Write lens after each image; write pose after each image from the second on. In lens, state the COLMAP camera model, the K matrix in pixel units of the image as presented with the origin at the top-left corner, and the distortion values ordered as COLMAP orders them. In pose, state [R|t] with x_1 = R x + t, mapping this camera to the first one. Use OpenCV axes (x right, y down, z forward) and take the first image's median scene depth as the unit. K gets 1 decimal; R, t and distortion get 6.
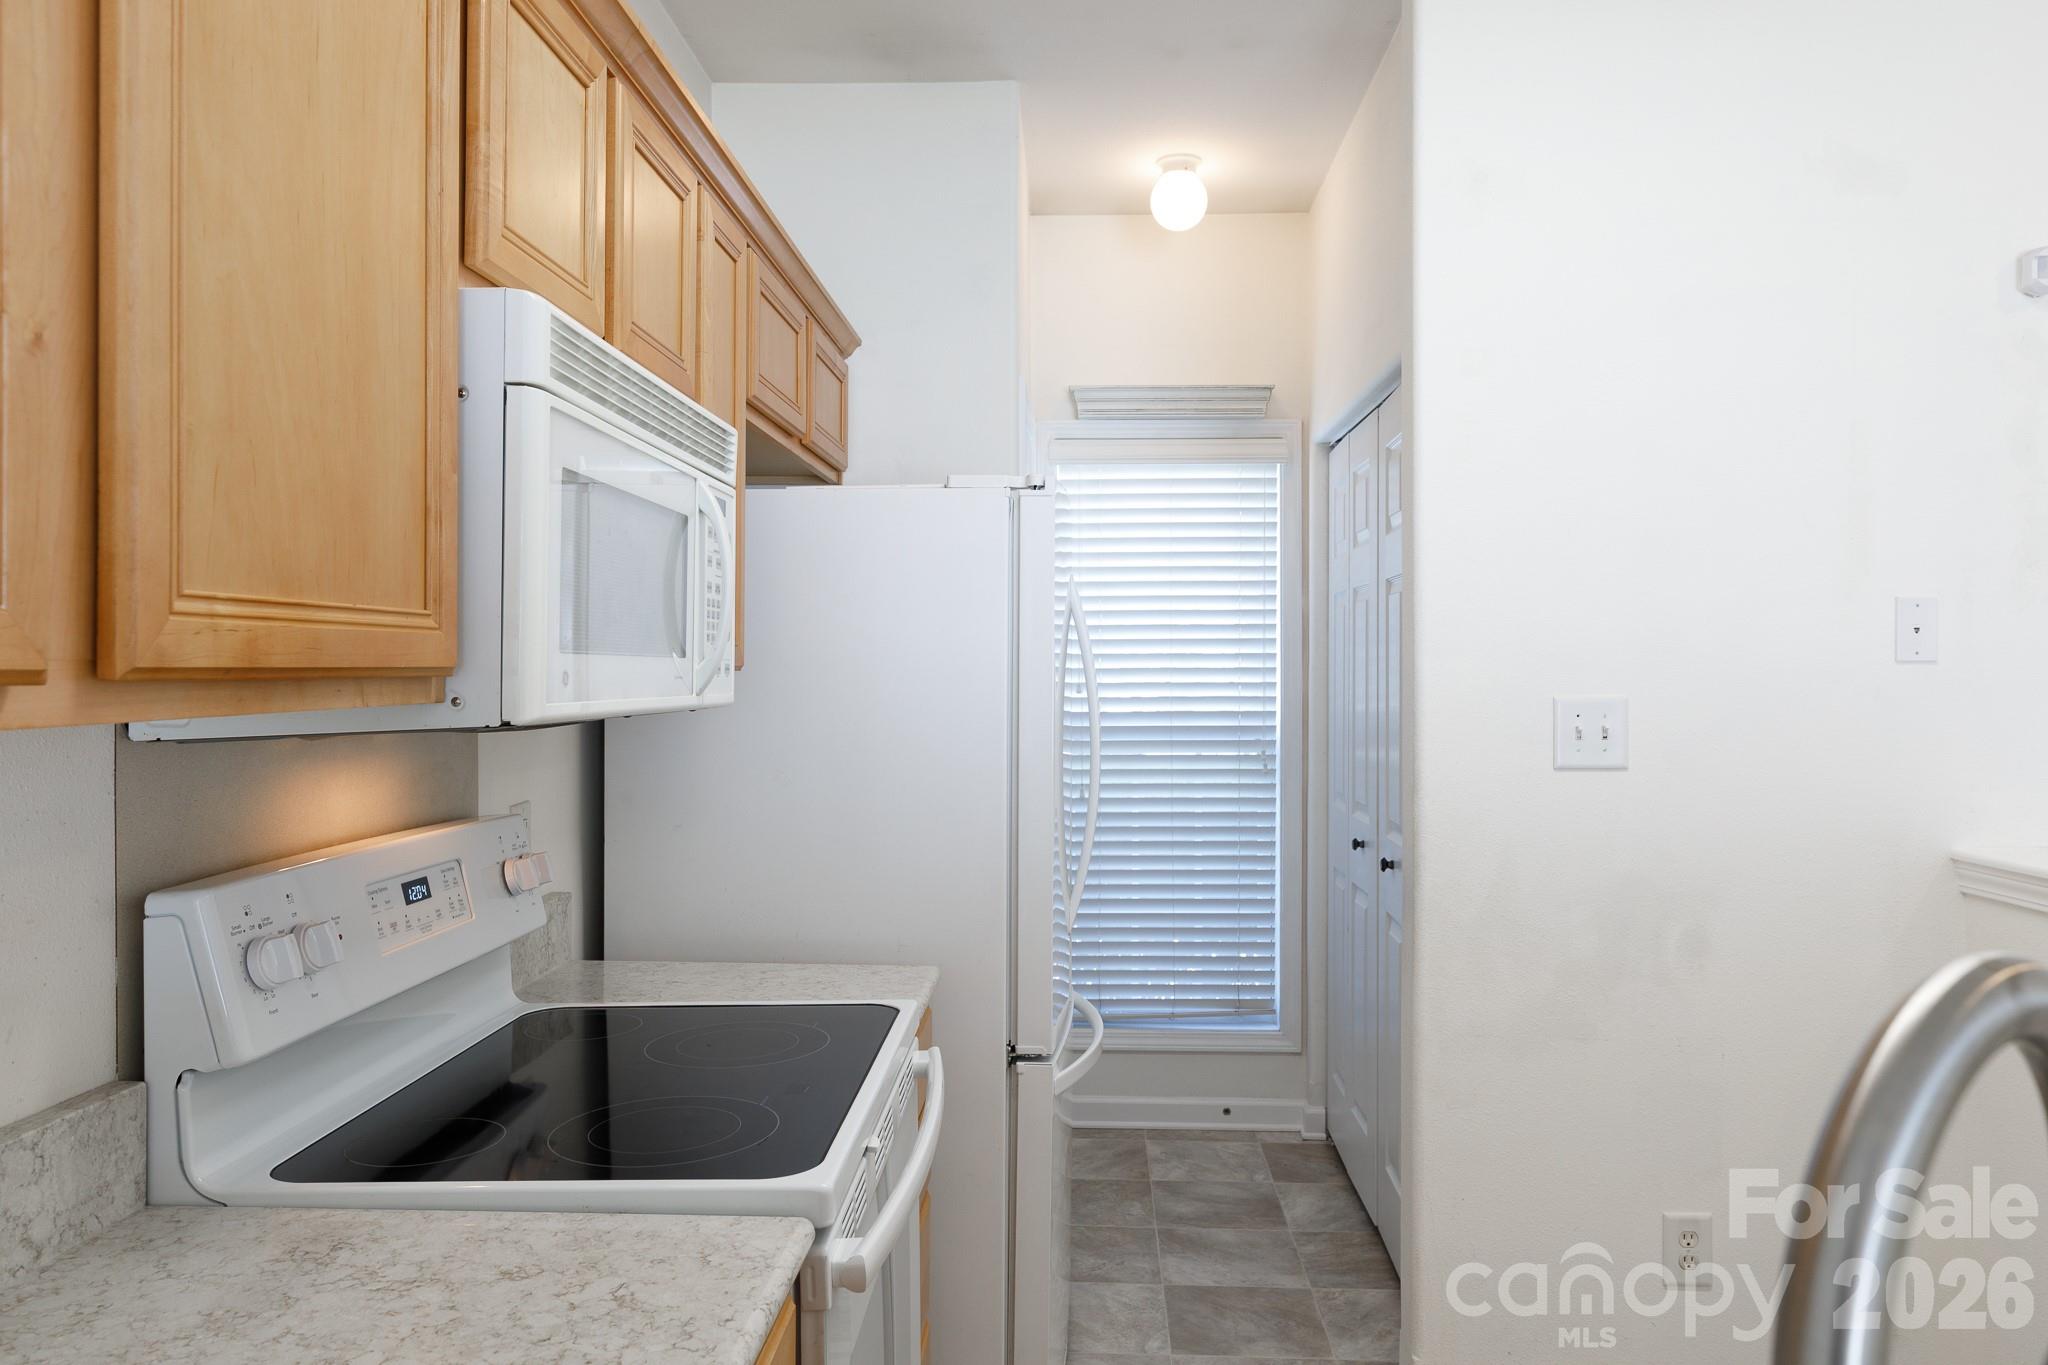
lens RADIAL K [[1429.1, 0, 1014.8], [0, 1429.1, 672.7], [0, 0, 1]] dist [-0.003891, 0.003286]
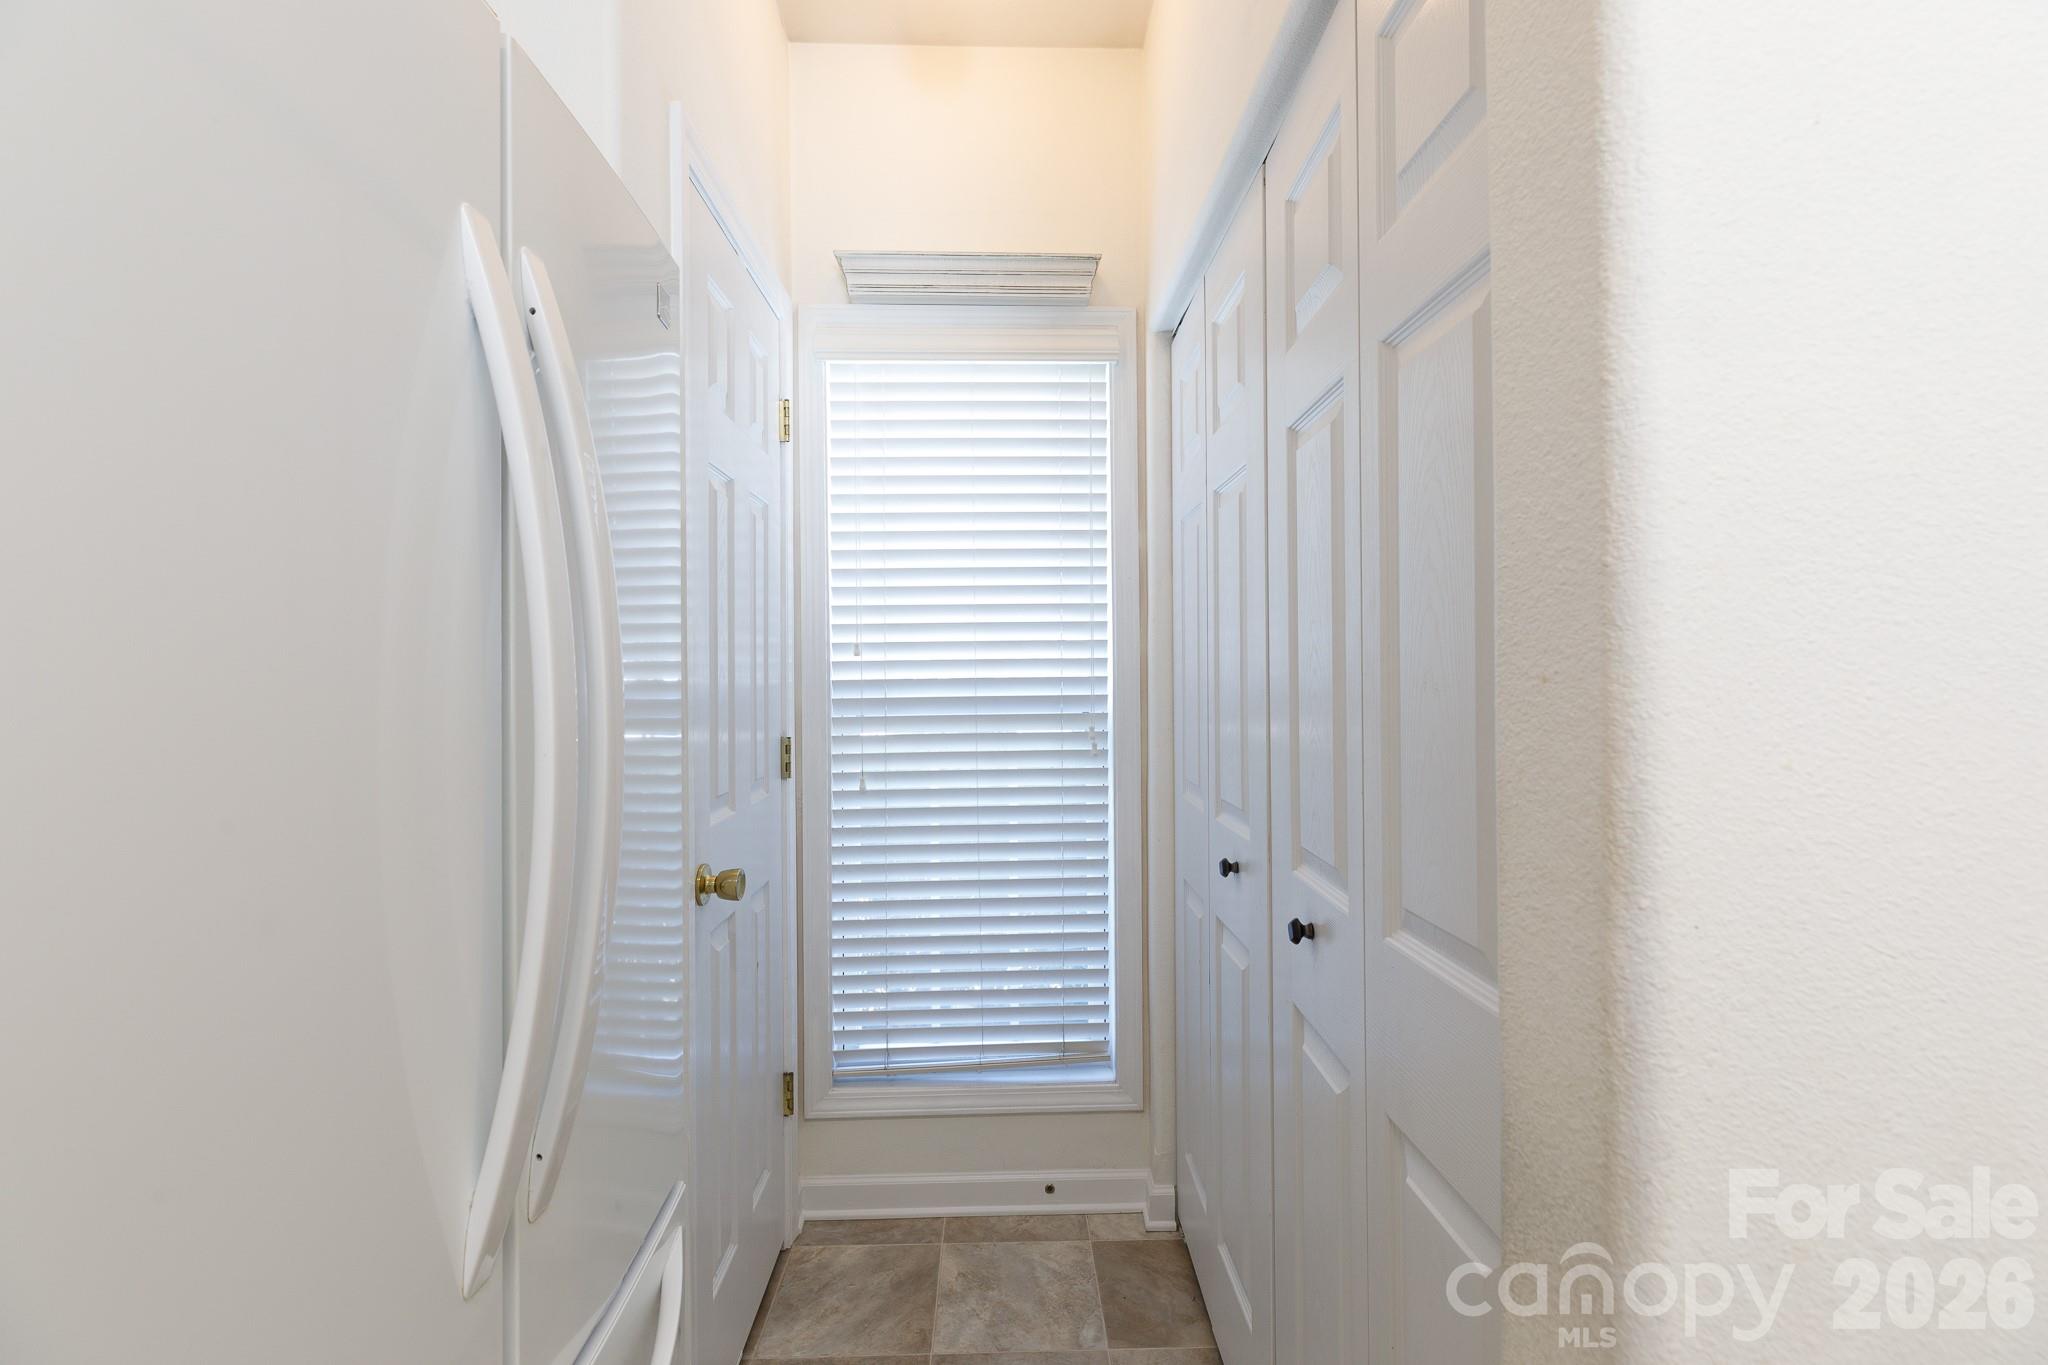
lens RADIAL K [[918.1, 0, 1019.5], [0, 918.1, 673.1], [0, 0, 1]] dist [0.001533, -0.000219]
pose [[0.997016, -0.008222, 0.076751, 0.095666], [0.008621, 0.999951, -0.004871, 0.027170], [-0.076707, 0.005518, 0.997038, 0.498639]]
